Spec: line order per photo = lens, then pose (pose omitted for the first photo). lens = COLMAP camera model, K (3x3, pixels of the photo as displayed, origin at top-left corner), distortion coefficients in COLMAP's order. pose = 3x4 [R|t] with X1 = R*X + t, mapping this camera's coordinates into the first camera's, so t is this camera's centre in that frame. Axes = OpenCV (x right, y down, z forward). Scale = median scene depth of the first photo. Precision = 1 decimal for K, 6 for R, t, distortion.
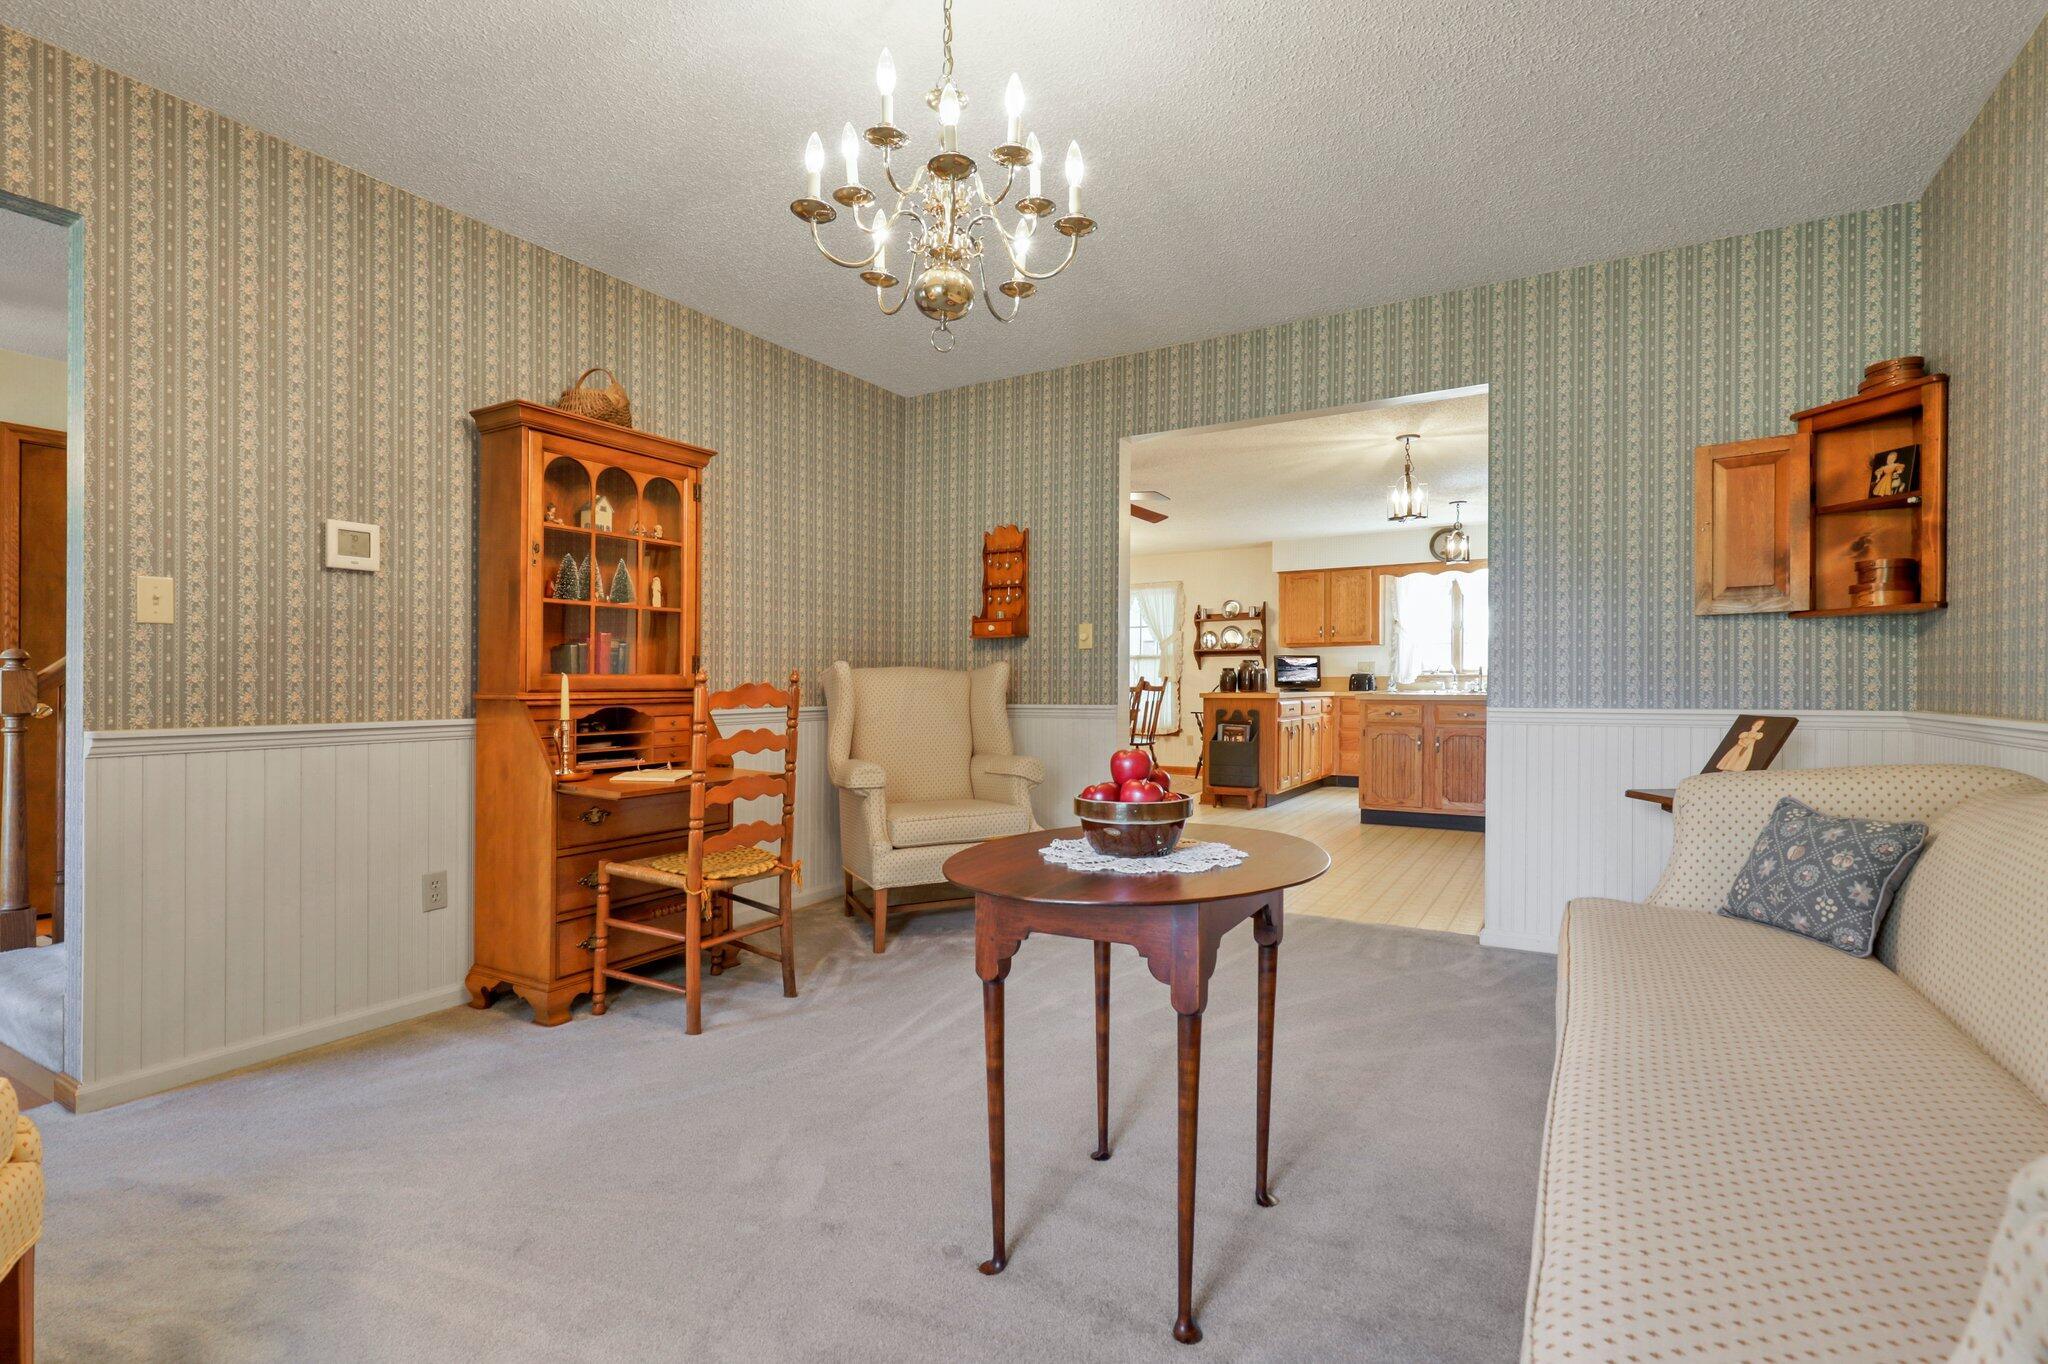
lens RADIAL K [[958.8, 0, 1036.7], [0, 958.8, 683.0], [0, 0, 1]] dist [-0.003355, 0.001724]
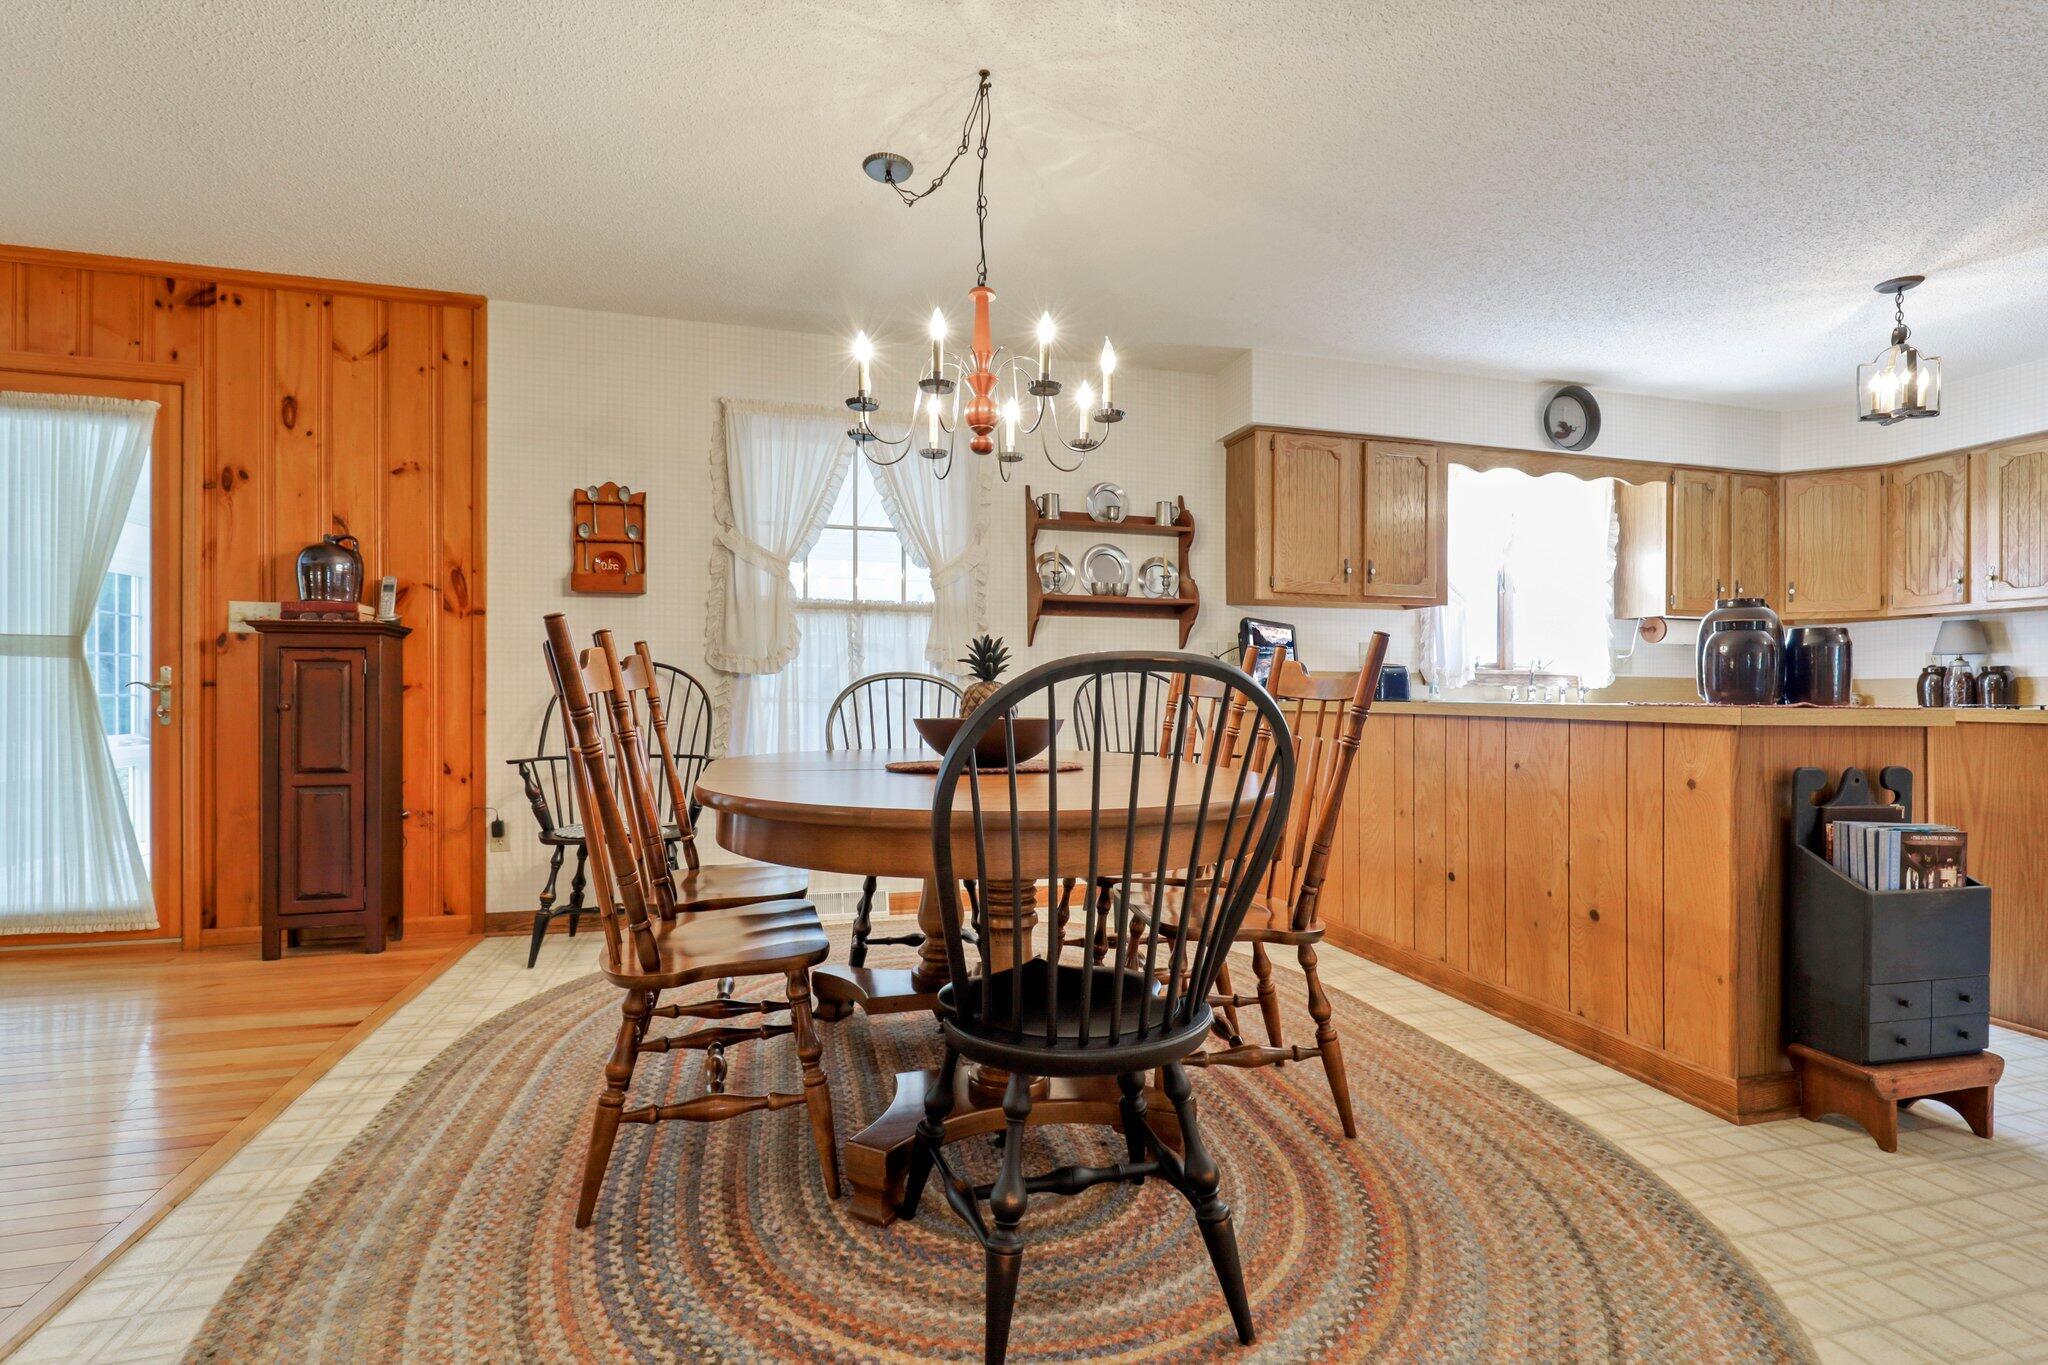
lens RADIAL K [[958.8, 0, 1033.5], [0, 958.8, 681.2], [0, 0, 1]] dist [-0.003355, 0.001724]
pose [[0.696328, 0.018695, 0.717480, -0.137398], [-0.011307, 0.999822, -0.015079, 0.007869], [-0.717634, 0.002388, 0.696416, 0.841488]]
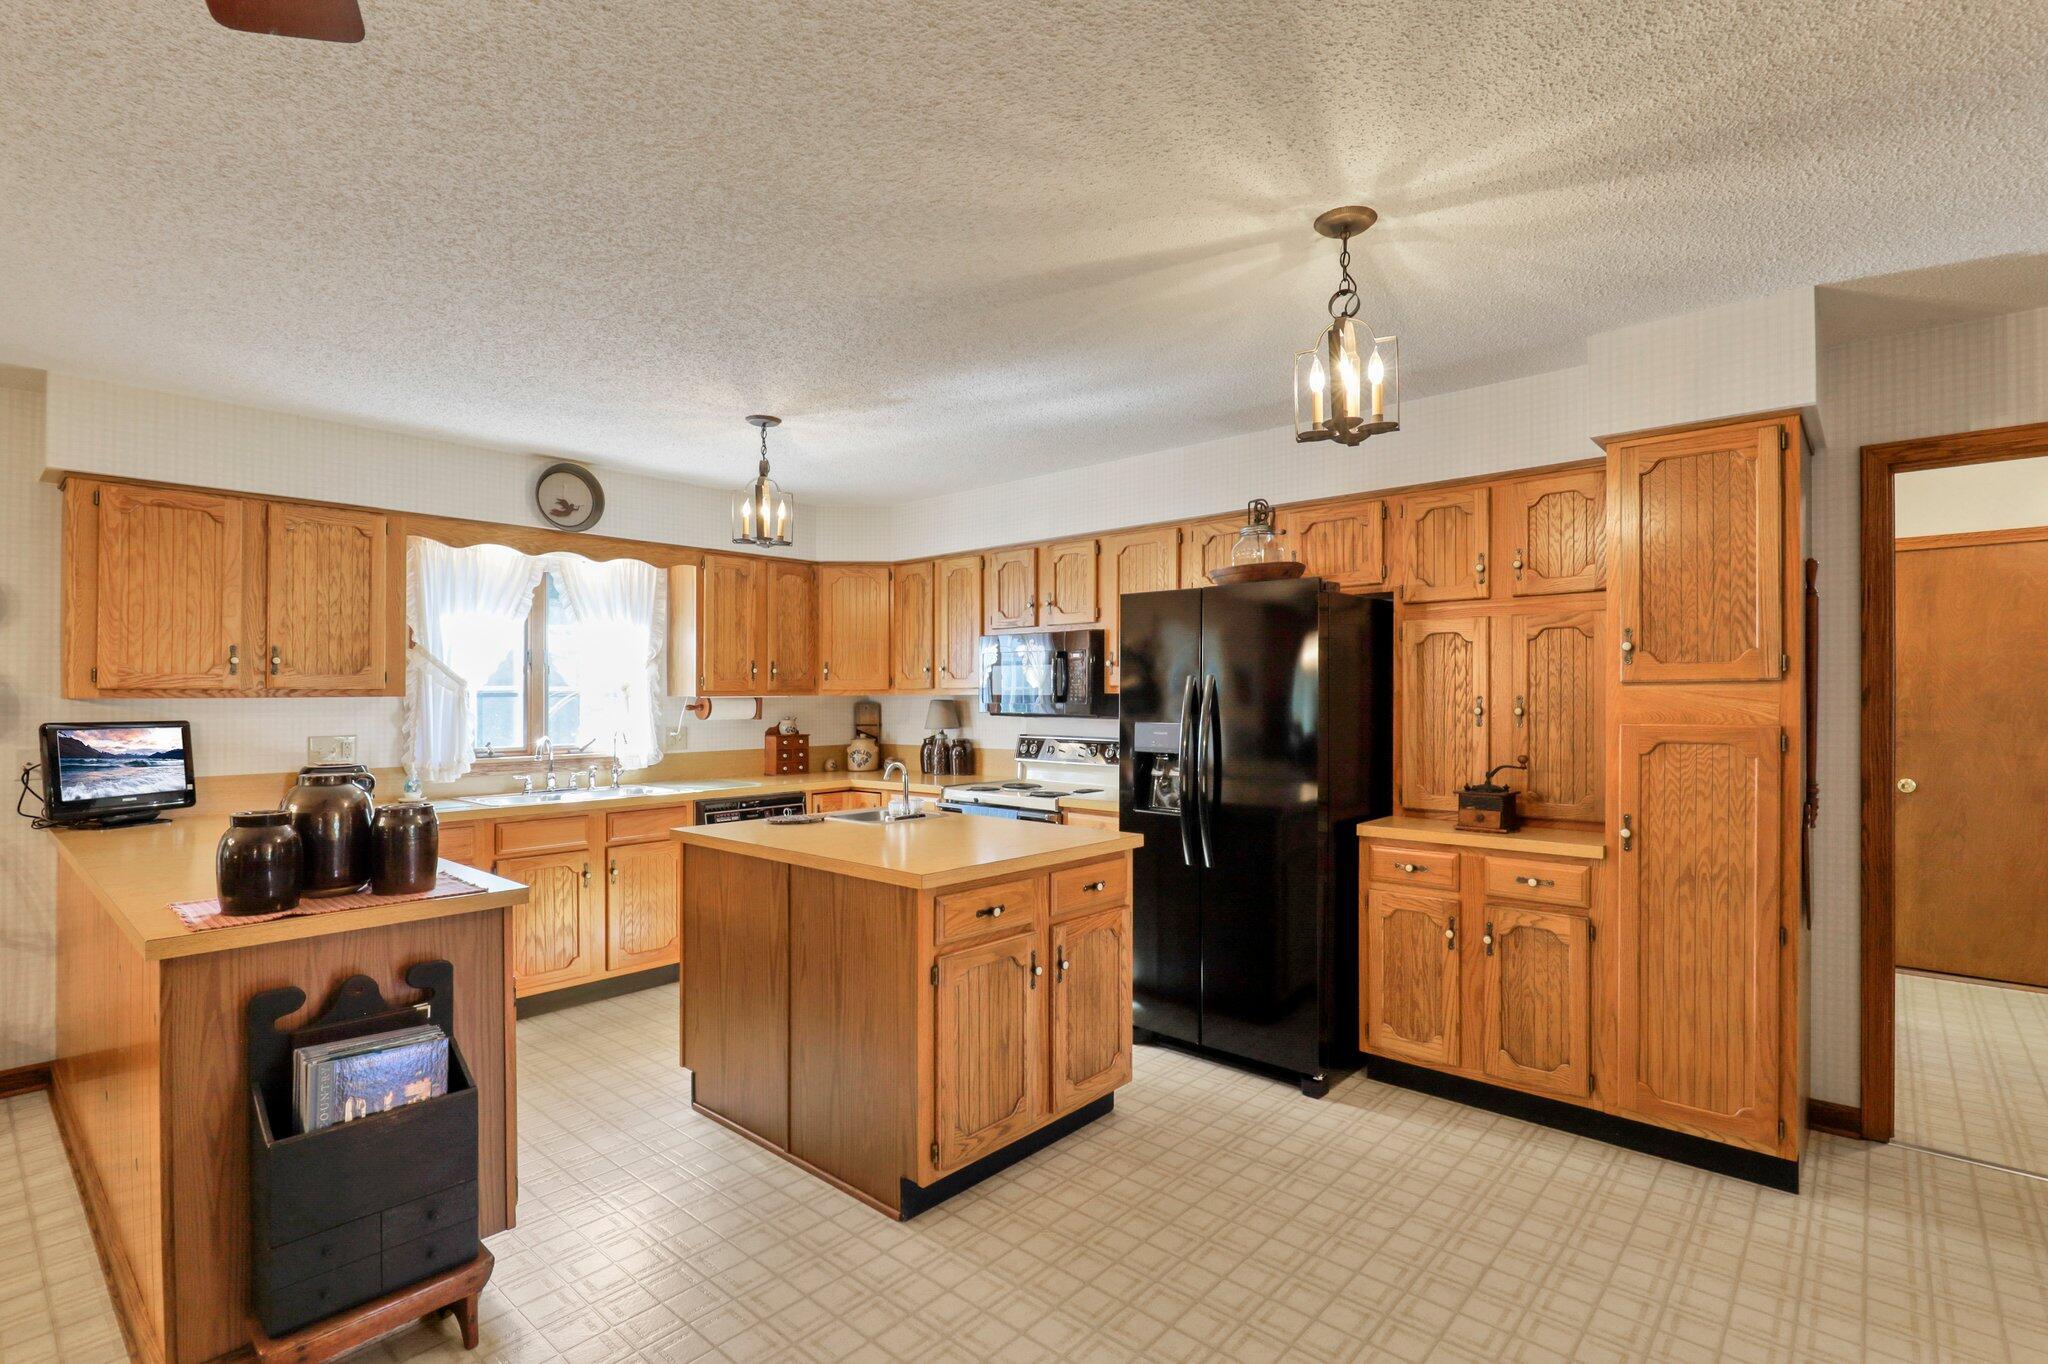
lens RADIAL K [[958.8, 0, 1034.0], [0, 958.8, 687.0], [0, 0, 1]] dist [-0.003355, 0.001724]
pose [[0.186353, 0.010537, 0.982426, -0.008976], [0.002488, 0.999934, -0.011197, -0.040438], [-0.982480, 0.004531, 0.186314, 0.666055]]
